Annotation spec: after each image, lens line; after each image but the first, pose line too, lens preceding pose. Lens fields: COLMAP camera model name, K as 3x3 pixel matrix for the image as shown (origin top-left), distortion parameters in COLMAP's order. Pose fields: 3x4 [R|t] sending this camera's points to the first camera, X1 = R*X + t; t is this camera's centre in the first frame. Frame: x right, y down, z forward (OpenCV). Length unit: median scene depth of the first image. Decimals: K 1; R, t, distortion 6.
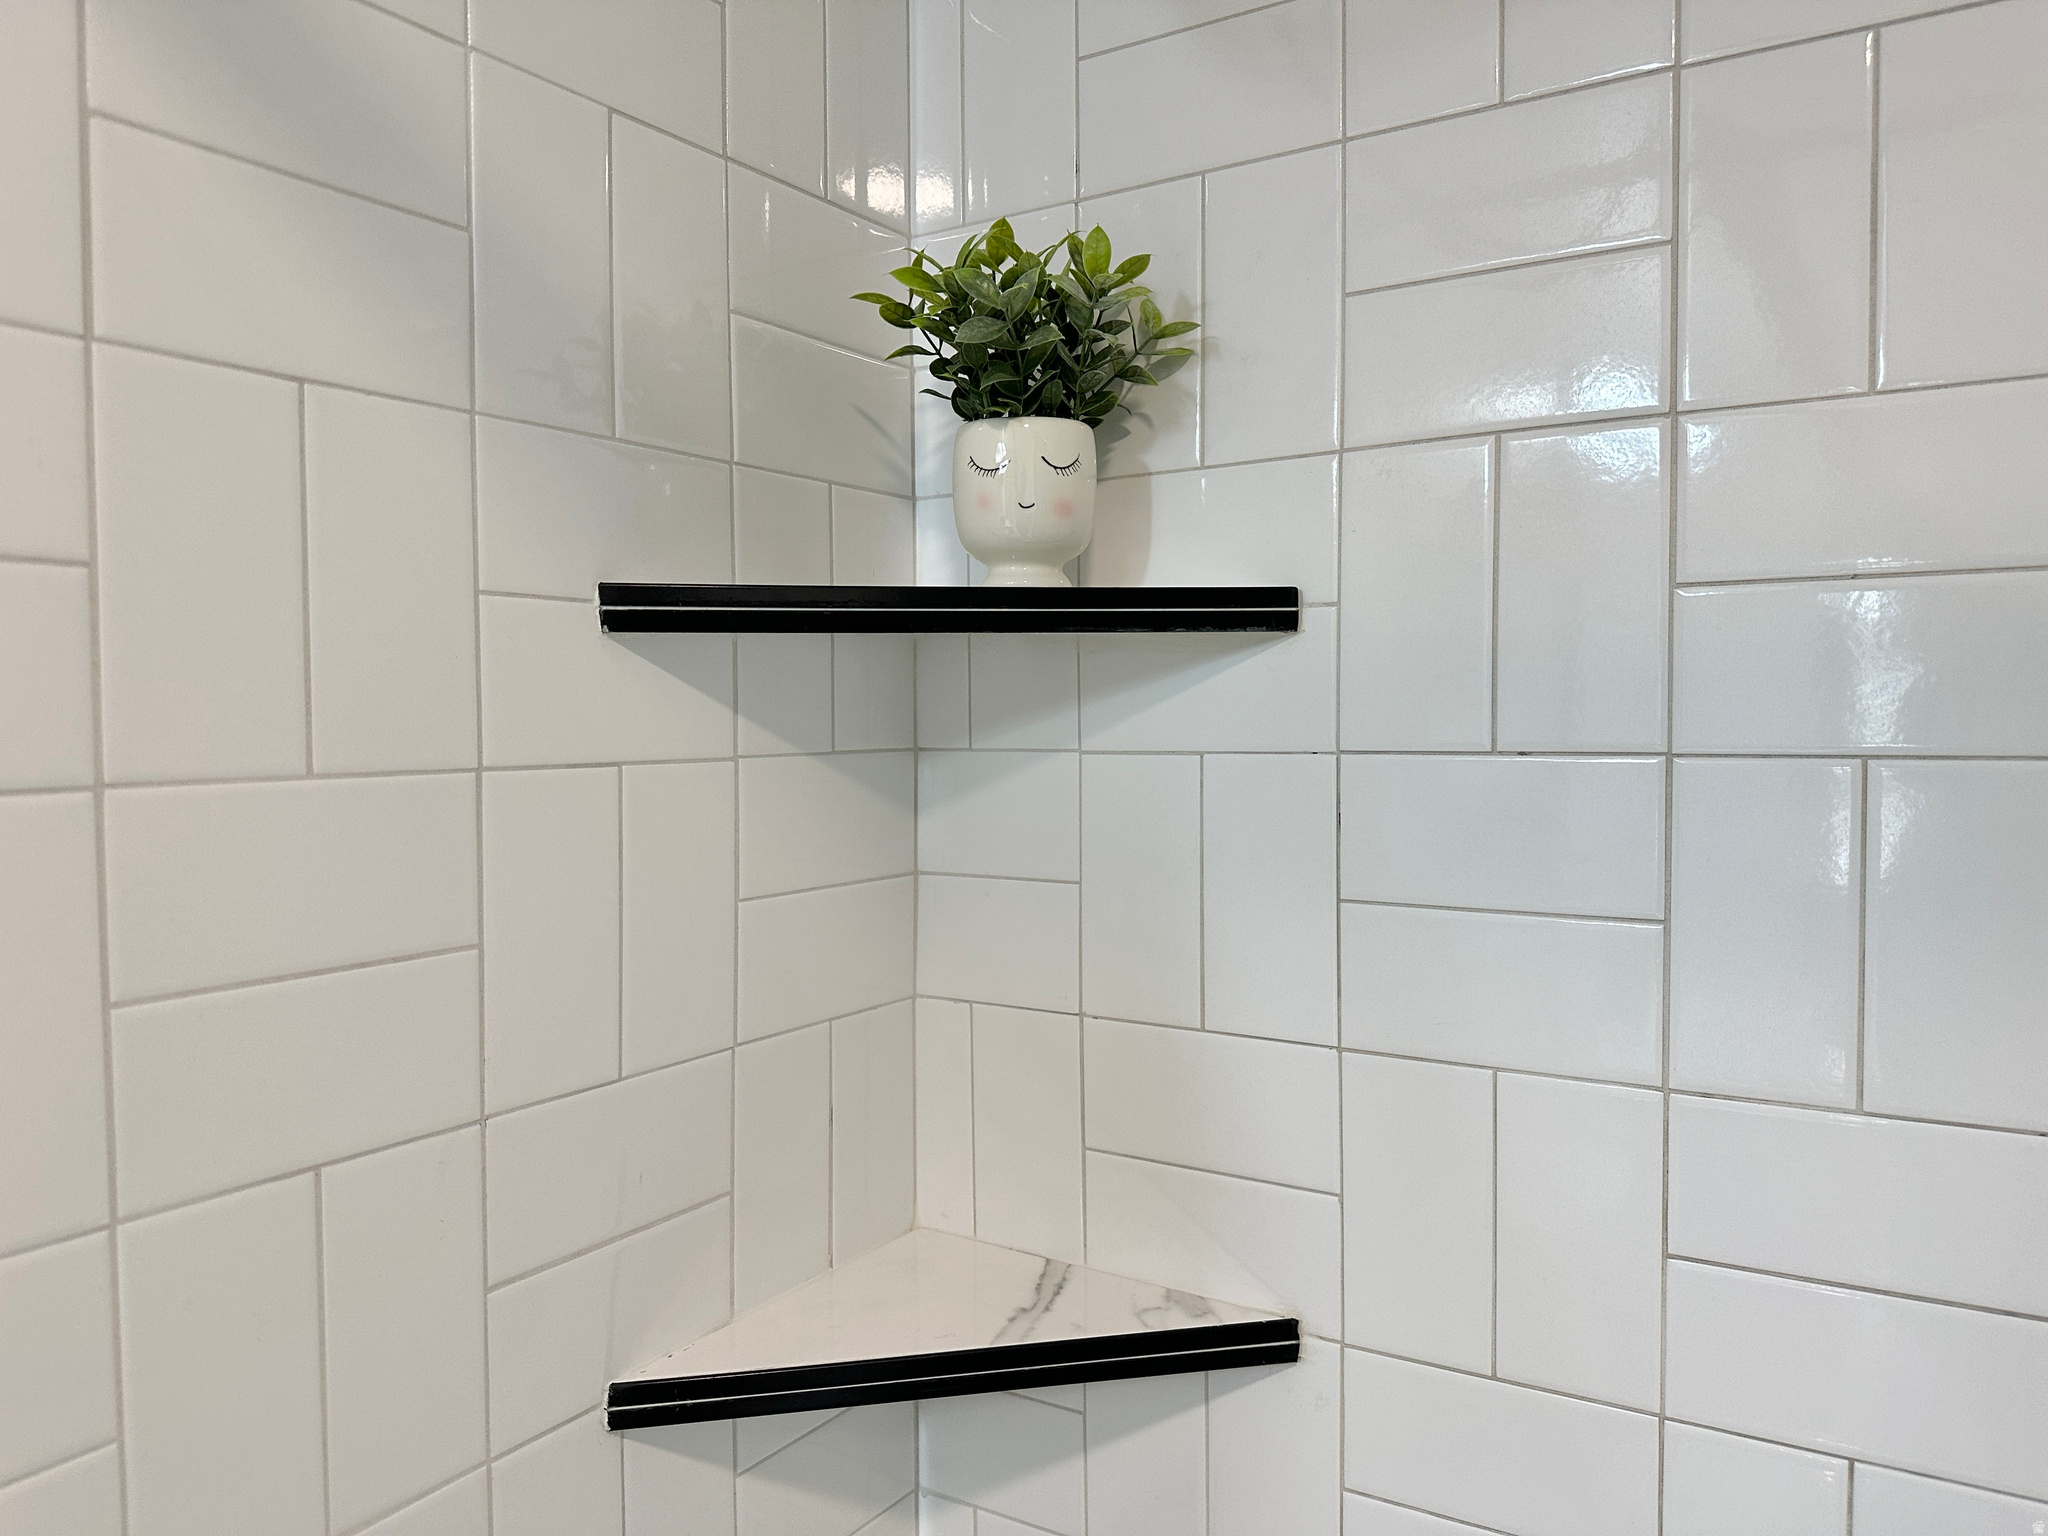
lens RADIAL K [[1438.2, 0, 1024.0], [0, 1438.2, 767.1], [0, 0, 1]] dist [0.032402, -0.004251]
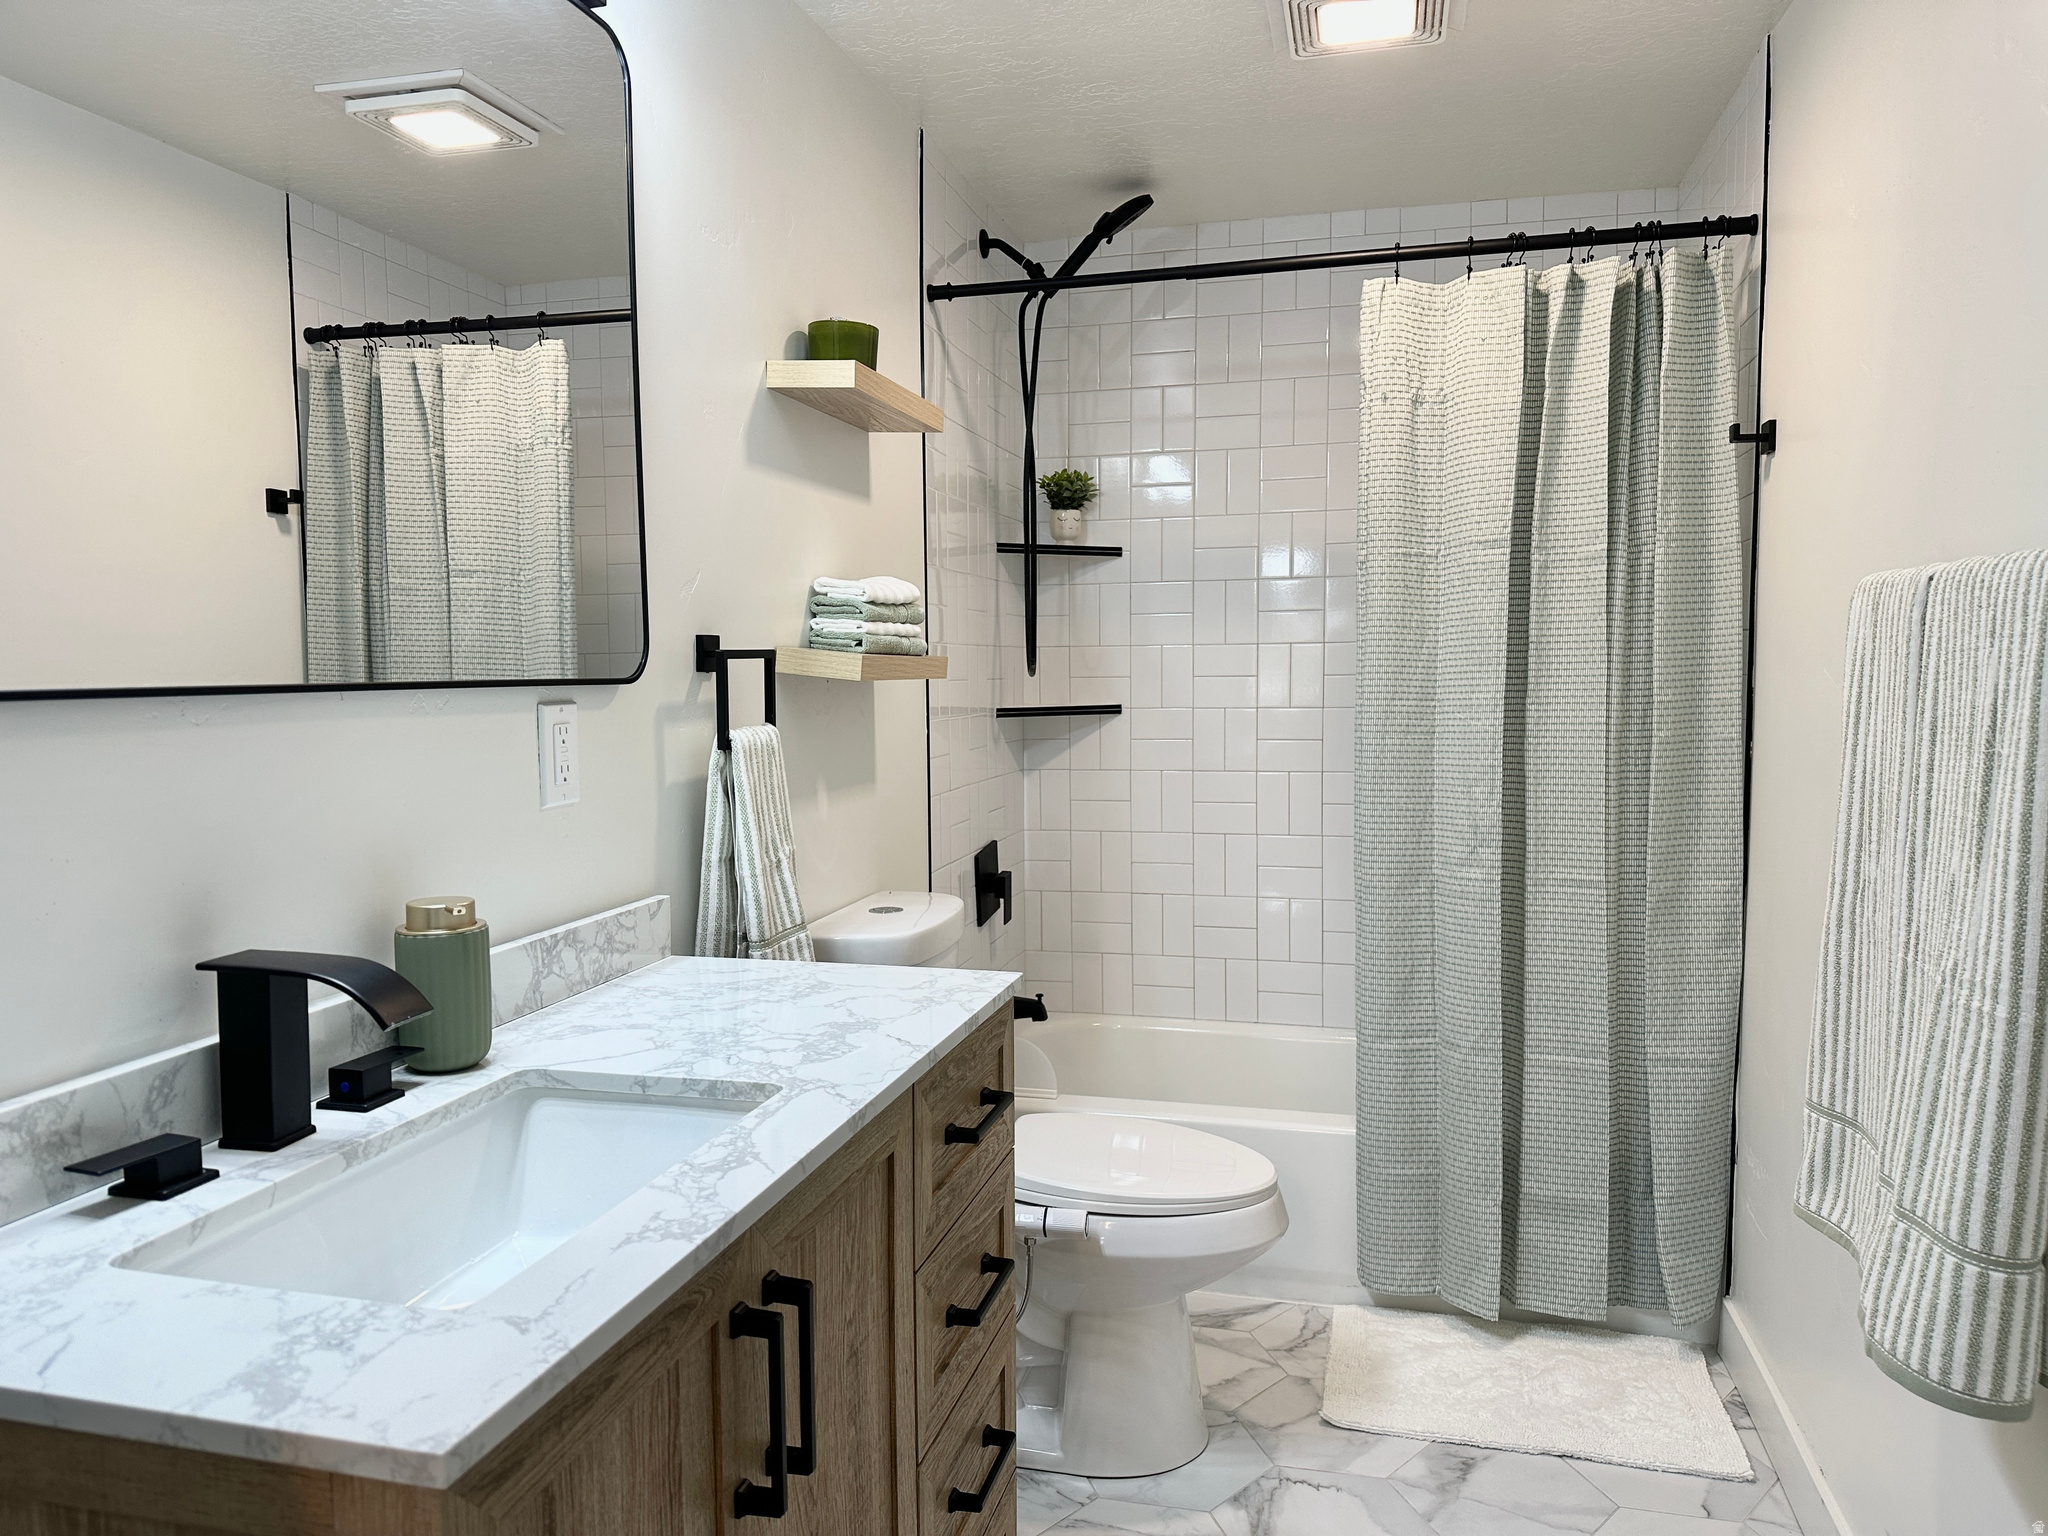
lens RADIAL K [[1438.2, 0, 1024.7], [0, 1438.2, 776.5], [0, 0, 1]] dist [0.032402, -0.004251]
pose [[0.958179, -0.023866, 0.285172, -1.440272], [0.012025, 0.998994, 0.043202, 0.408785], [-0.285916, -0.037966, 0.957502, -3.367612]]
